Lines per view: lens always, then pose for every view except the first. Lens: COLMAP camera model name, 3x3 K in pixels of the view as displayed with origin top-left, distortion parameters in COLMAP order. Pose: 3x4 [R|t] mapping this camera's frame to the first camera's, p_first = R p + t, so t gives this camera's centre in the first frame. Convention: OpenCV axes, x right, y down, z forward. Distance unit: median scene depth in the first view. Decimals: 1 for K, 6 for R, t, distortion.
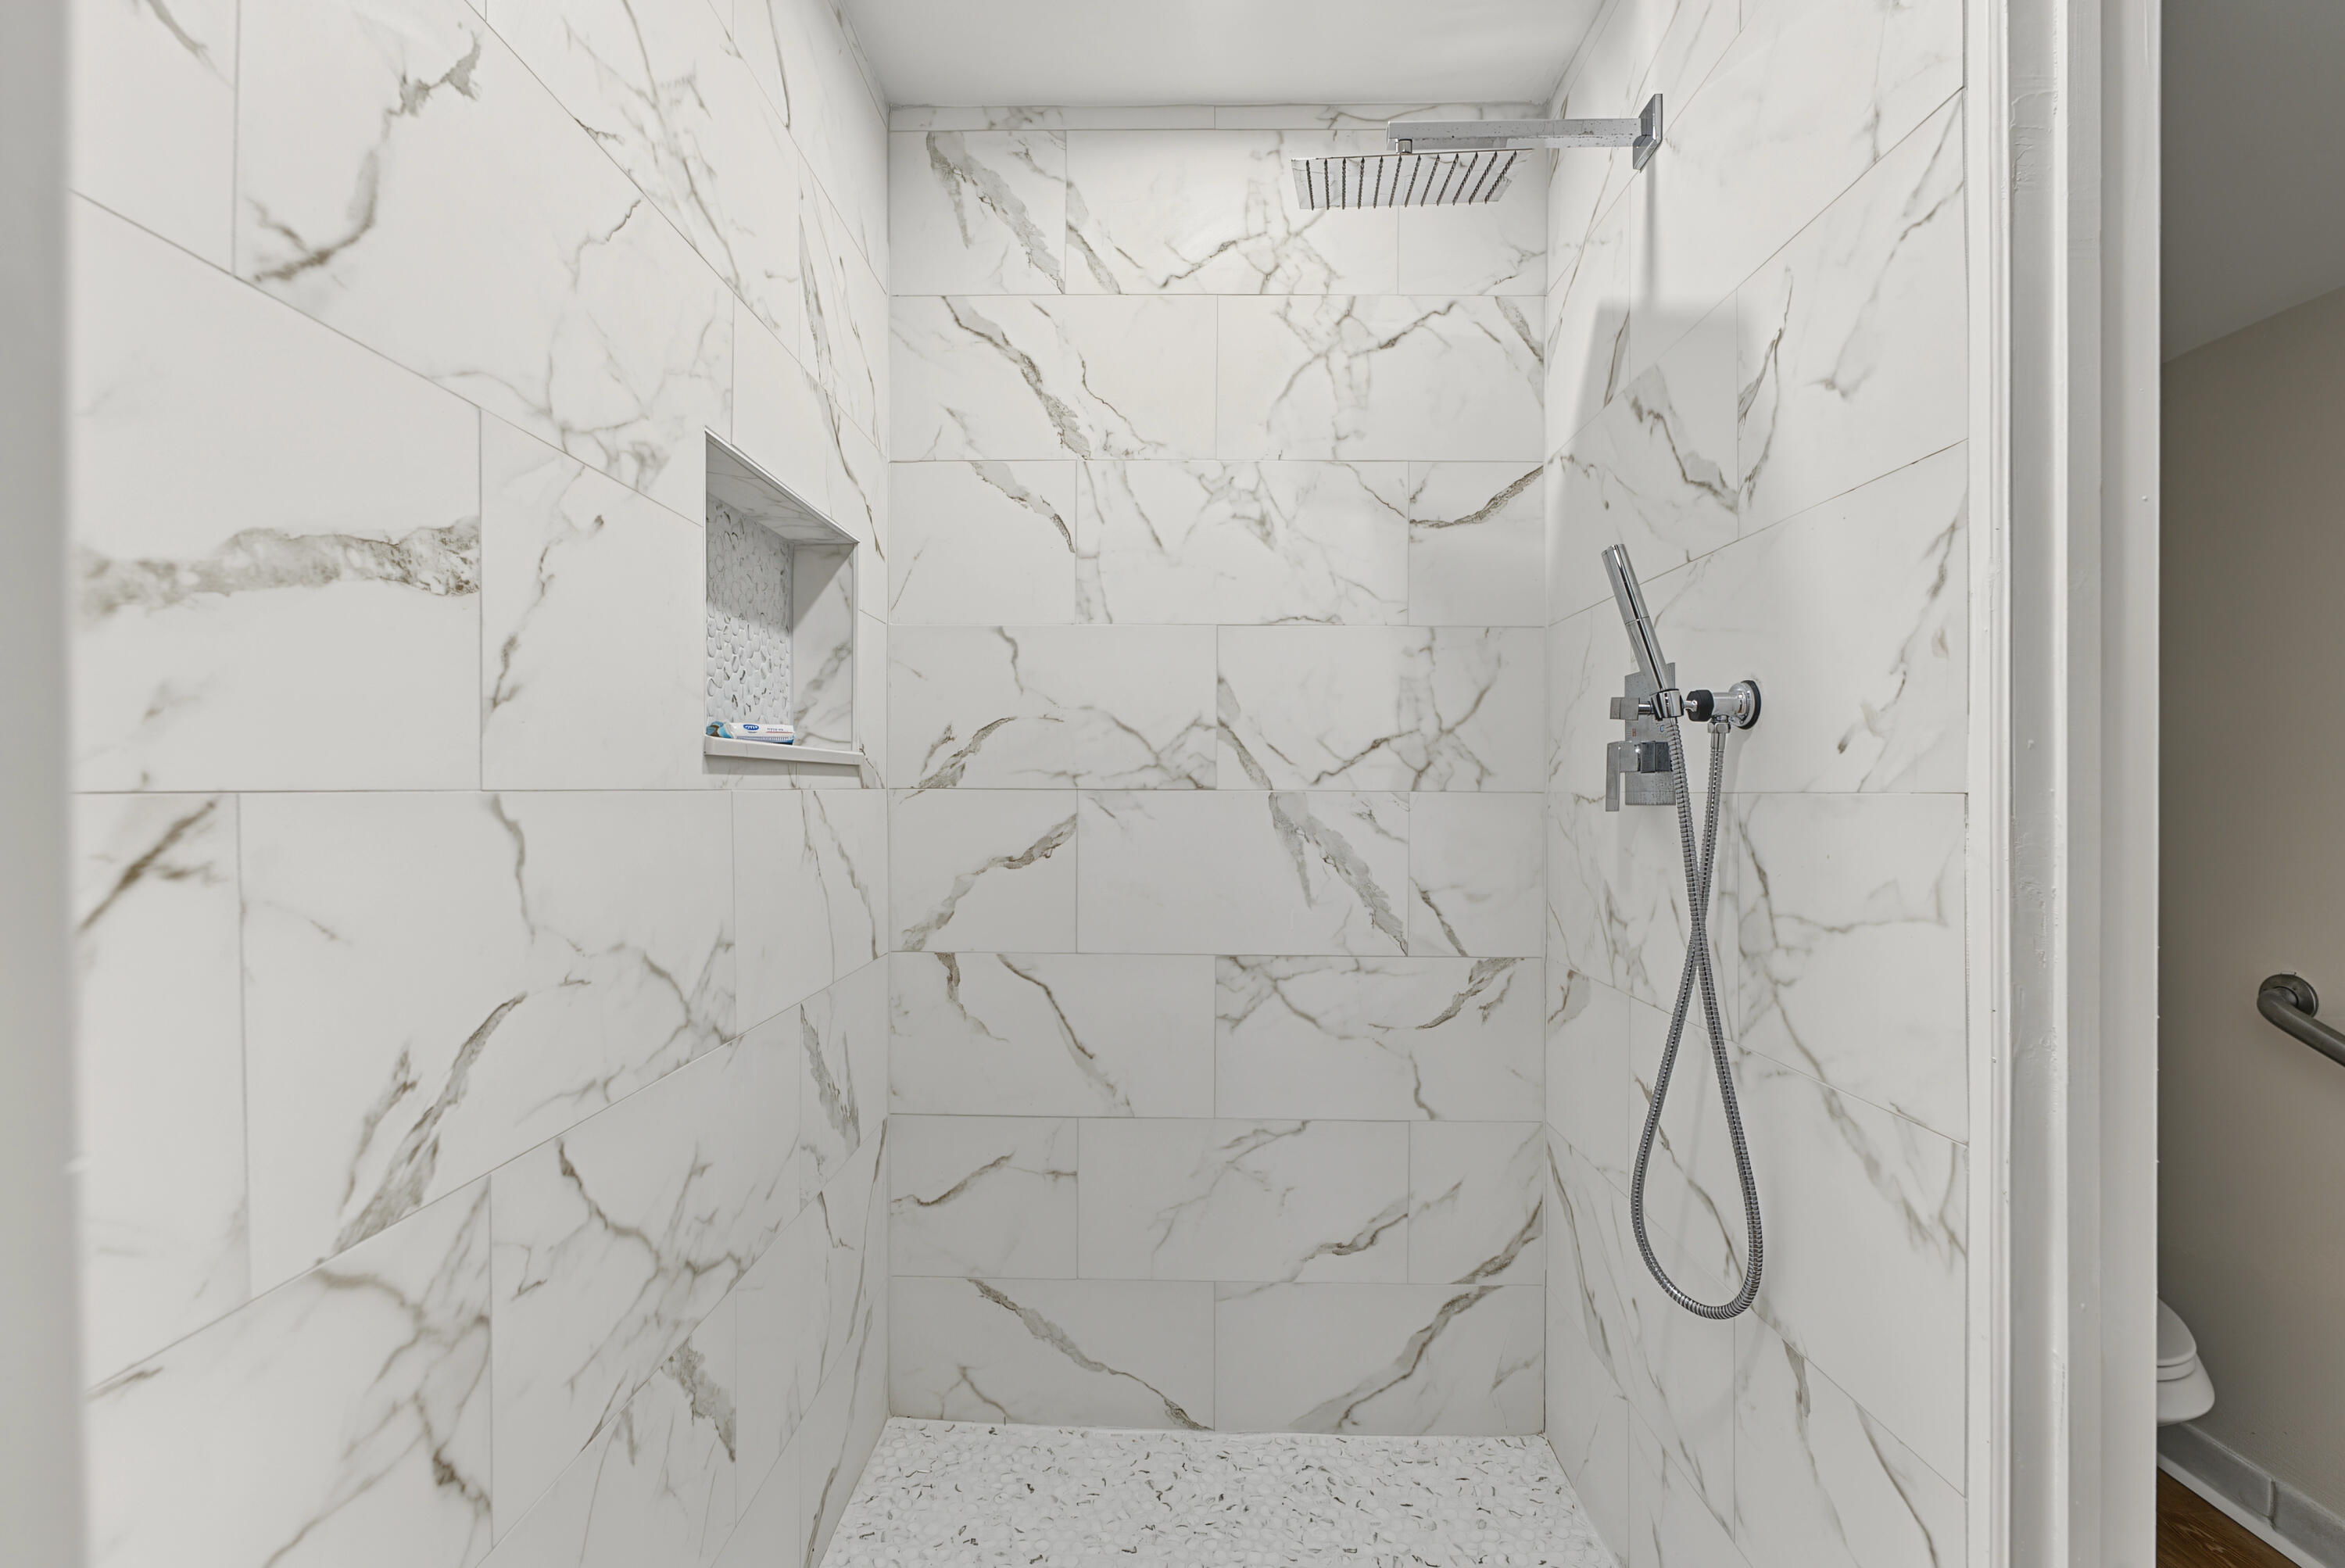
lens RADIAL K [[950.1, 0, 1174.6], [0, 950.1, 791.9], [0, 0, 1]] dist [-0.005162, 0.000627]
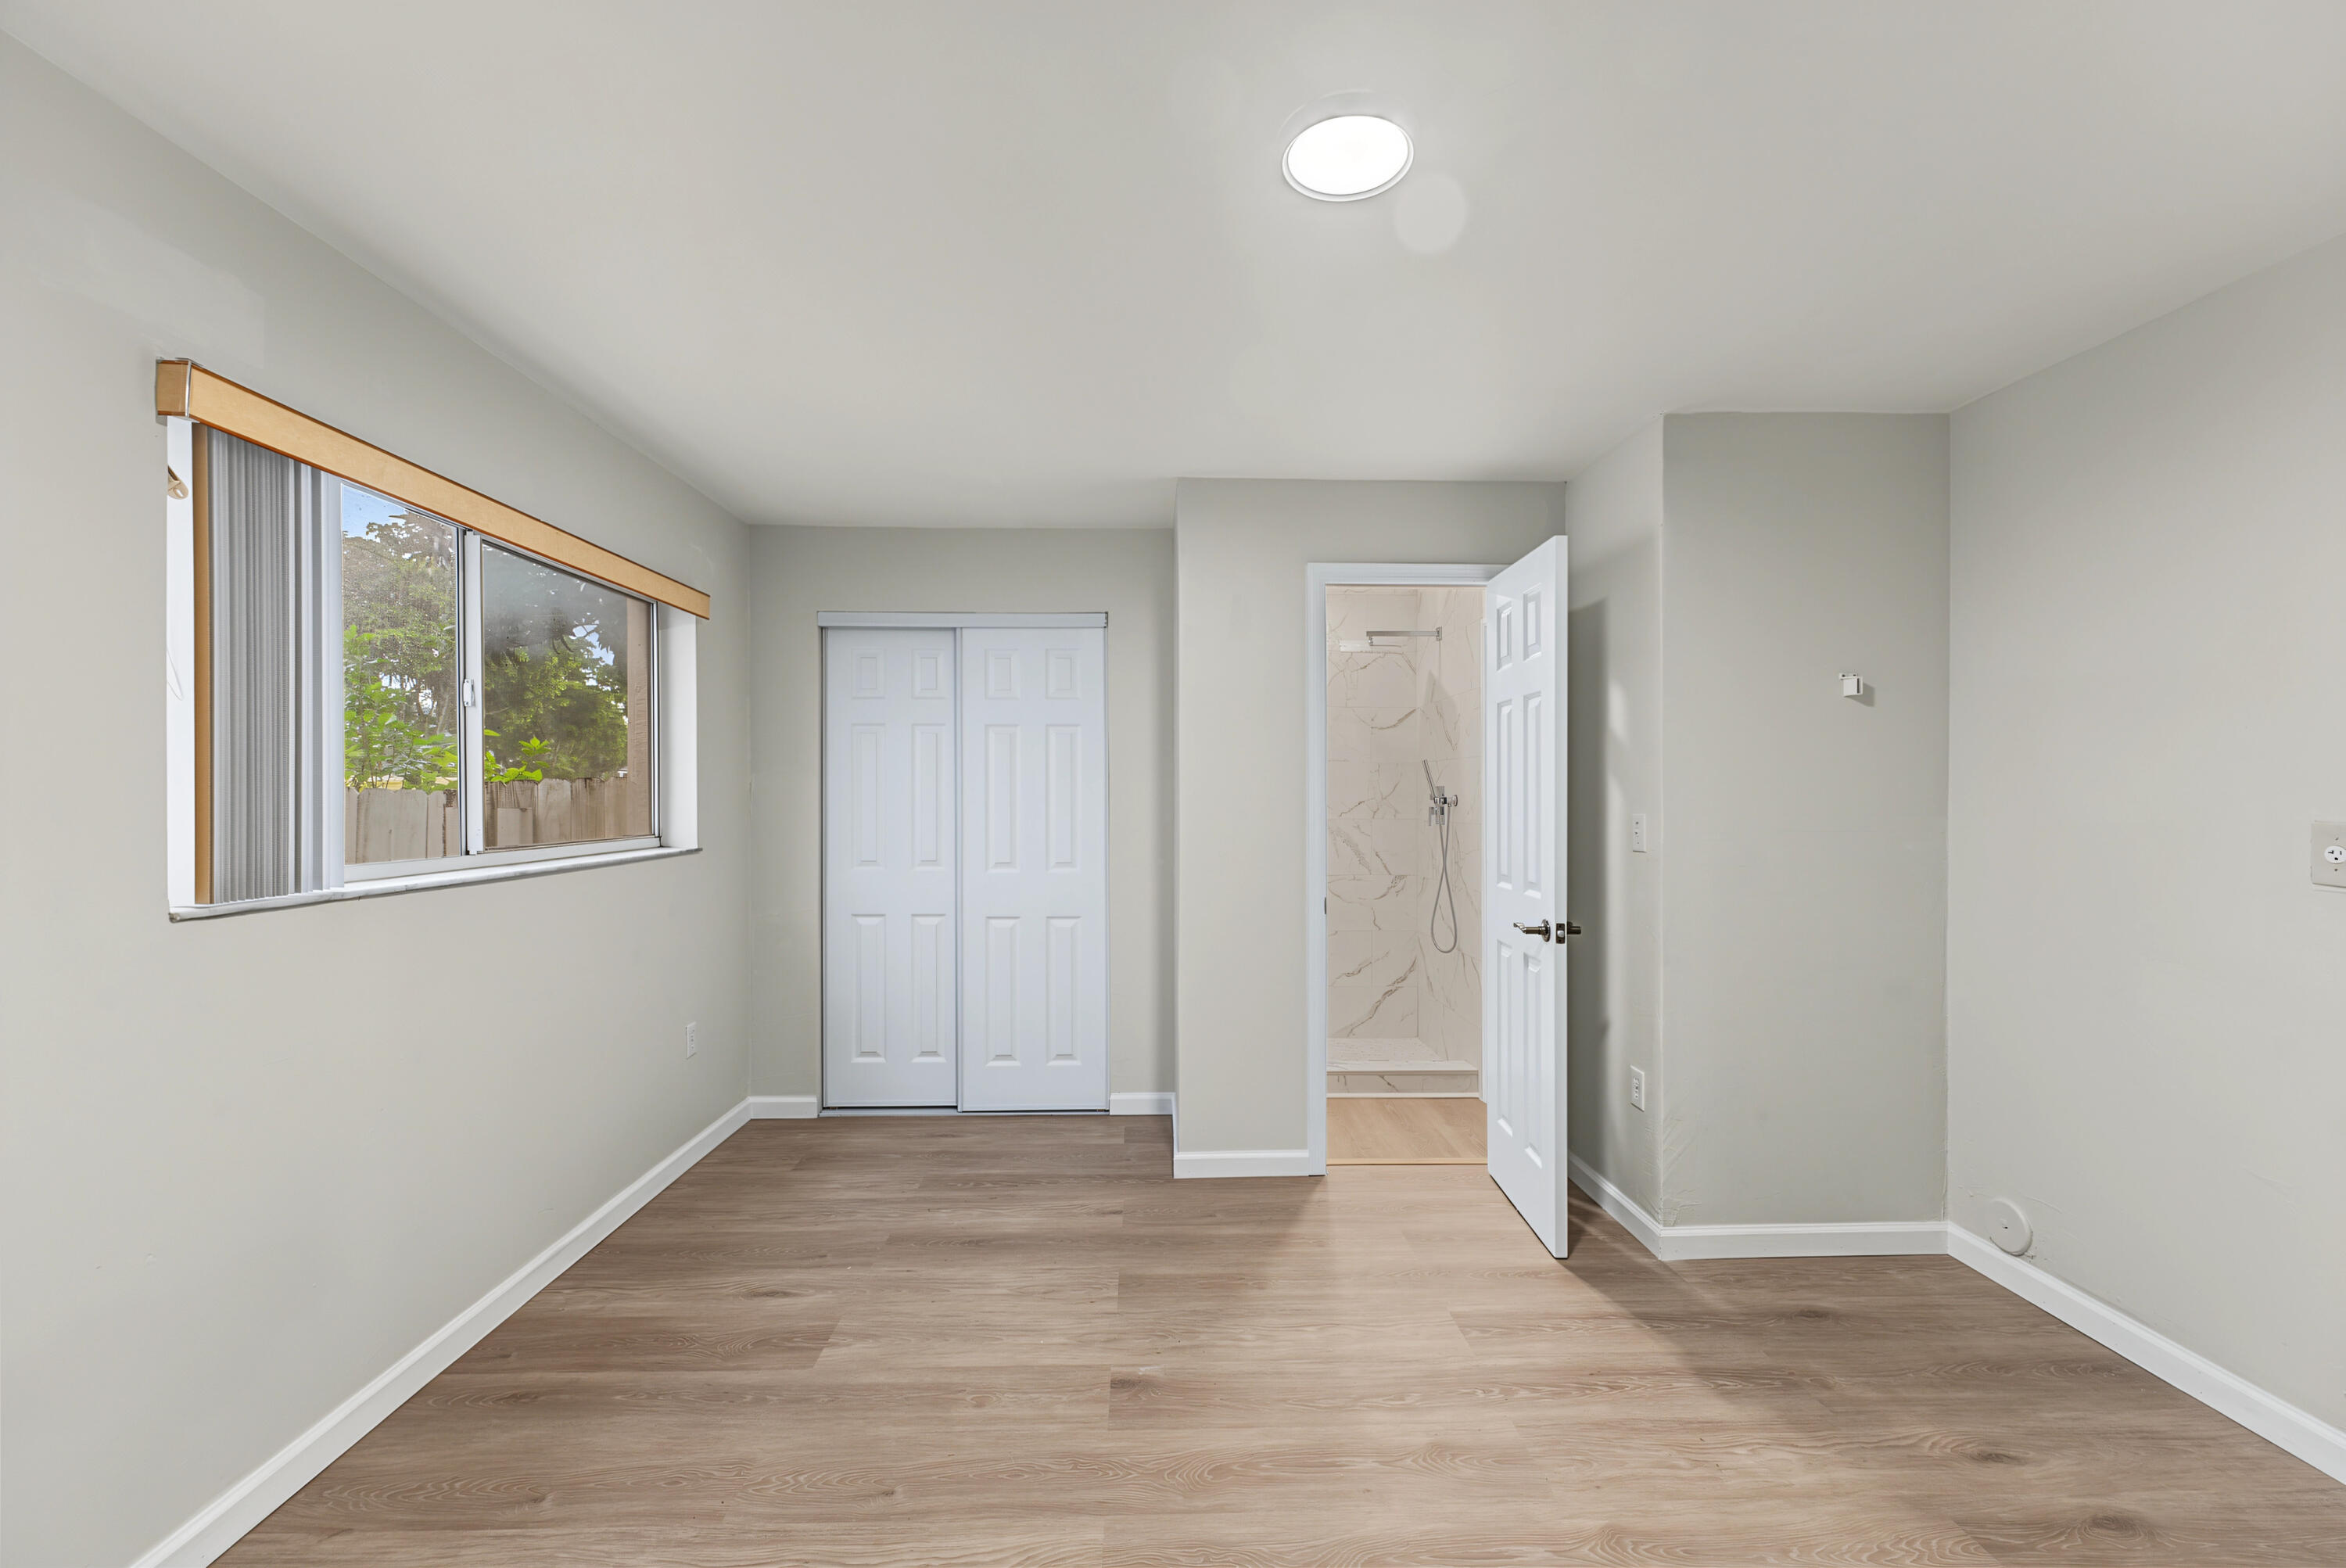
lens RADIAL K [[950.5, 0, 1182.6], [0, 950.5, 792.6], [0, 0, 1]] dist [-0.005162, 0.000627]
pose [[0.998483, -0.003650, 0.054938, -0.510950], [0.003433, 0.999986, 0.004051, -0.097001], [-0.054952, -0.003856, 0.998482, -1.955253]]
